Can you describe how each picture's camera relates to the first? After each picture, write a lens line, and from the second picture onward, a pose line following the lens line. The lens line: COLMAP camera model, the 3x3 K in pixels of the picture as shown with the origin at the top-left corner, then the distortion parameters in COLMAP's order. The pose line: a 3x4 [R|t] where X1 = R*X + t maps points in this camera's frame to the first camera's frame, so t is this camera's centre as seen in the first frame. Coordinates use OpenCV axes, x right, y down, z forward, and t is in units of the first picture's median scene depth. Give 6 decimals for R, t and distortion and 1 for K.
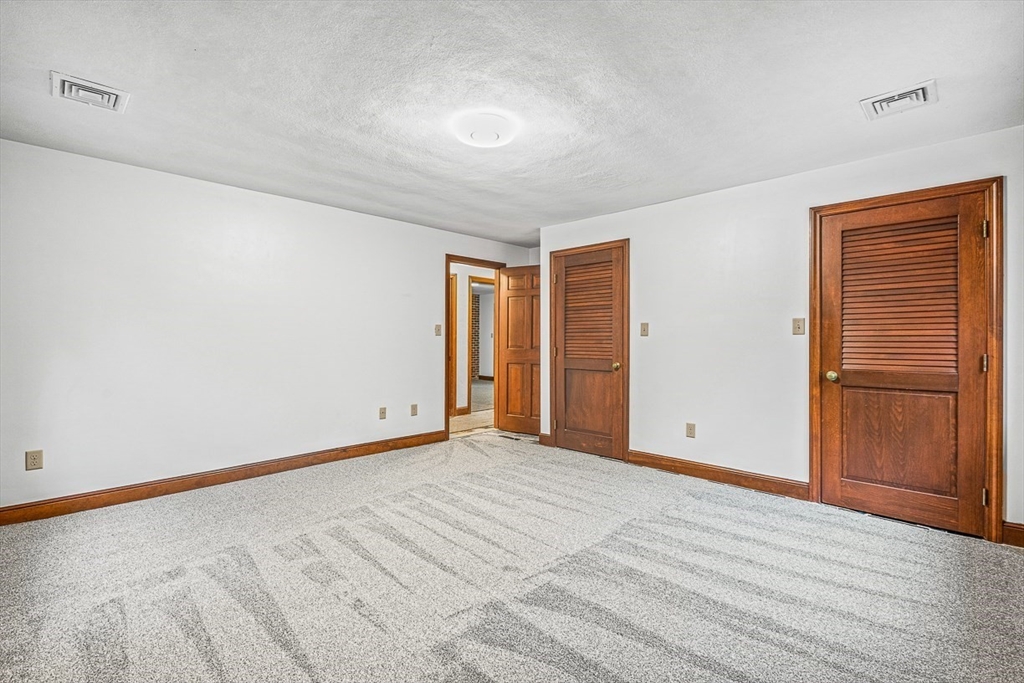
lens RADIAL K [[453.9, 0, 513.4], [0, 453.9, 341.8], [0, 0, 1]] dist [-0.000846, -0.000191]
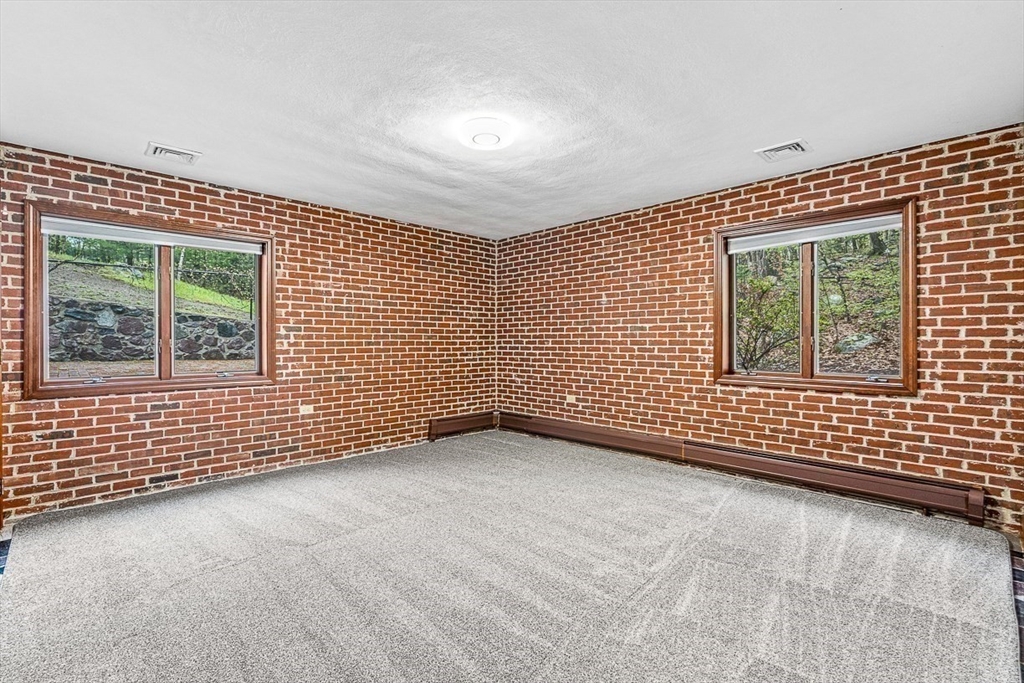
lens RADIAL K [[466.7, 0, 511.3], [0, 466.7, 339.8], [0, 0, 1]] dist [-0.001531, -0.000088]
pose [[-0.999633, -0.001044, 0.027061, -0.129397], [-0.001011, 0.999999, 0.001255, 0.004374], [-0.027062, 0.001227, -0.999633, 1.785246]]
